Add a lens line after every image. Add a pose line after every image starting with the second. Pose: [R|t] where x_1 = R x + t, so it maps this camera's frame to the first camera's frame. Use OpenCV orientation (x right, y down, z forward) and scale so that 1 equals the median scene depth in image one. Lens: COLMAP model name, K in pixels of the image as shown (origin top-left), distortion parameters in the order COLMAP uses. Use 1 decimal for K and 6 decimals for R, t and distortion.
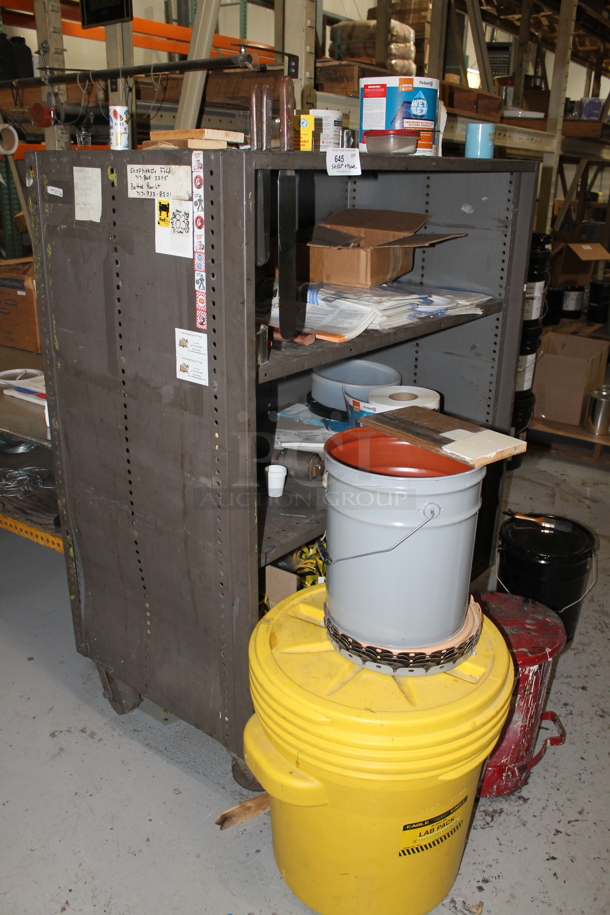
lens RADIAL K [[786.7, 0, 305.0], [0, 786.7, 457.5], [0, 0, 1]] dist [-0.167855, 0.136605]
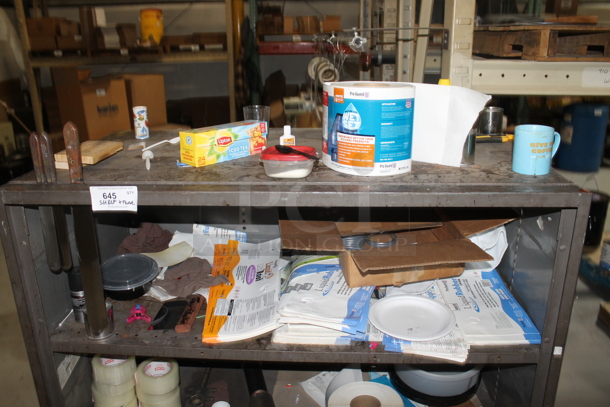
lens RADIAL K [[524.5, 0, 305.0], [0, 524.5, 203.5], [0, 0, 1]] dist [-0.167855, 0.136605]
pose [[0.583133, 0.232790, -0.778309, 0.600108], [-0.271881, 0.958740, 0.083055, -0.405805], [0.765531, 0.163175, 0.622364, 0.610240]]
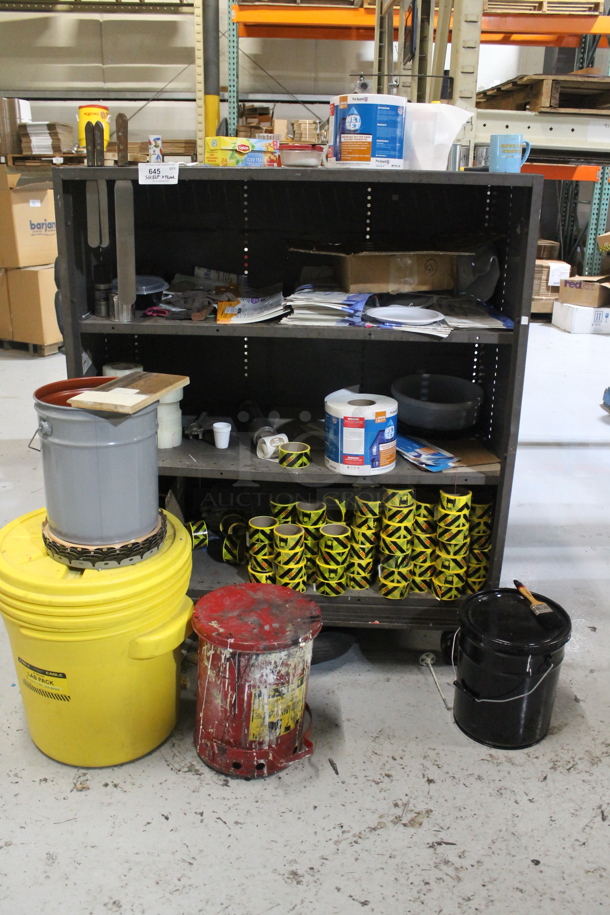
lens RADIAL K [[786.7, 0, 305.0], [0, 786.7, 457.5], [0, 0, 1]] dist [-0.167855, 0.136605]
pose [[0.590576, 0.274300, -0.758933, 1.041740], [-0.297027, 0.948323, 0.111615, -0.119287], [0.750330, 0.159506, 0.641532, 0.346763]]
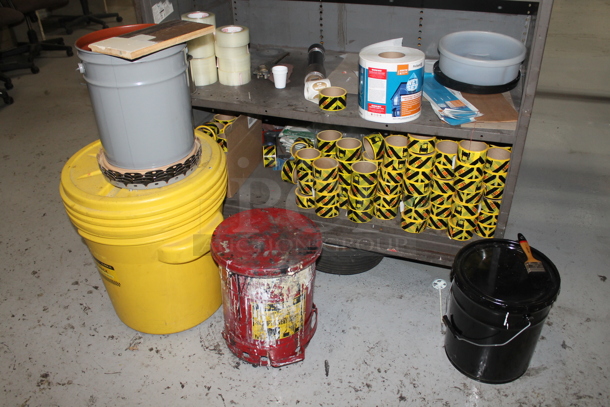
lens RADIAL K [[524.5, 0, 305.0], [0, 524.5, 203.5], [0, 0, 1]] dist [-0.167855, 0.136605]
pose [[0.333008, 0.497188, -0.801193, 0.907066], [-0.306605, 0.860611, 0.406623, -0.183552], [0.891683, 0.110241, 0.439031, 0.708902]]
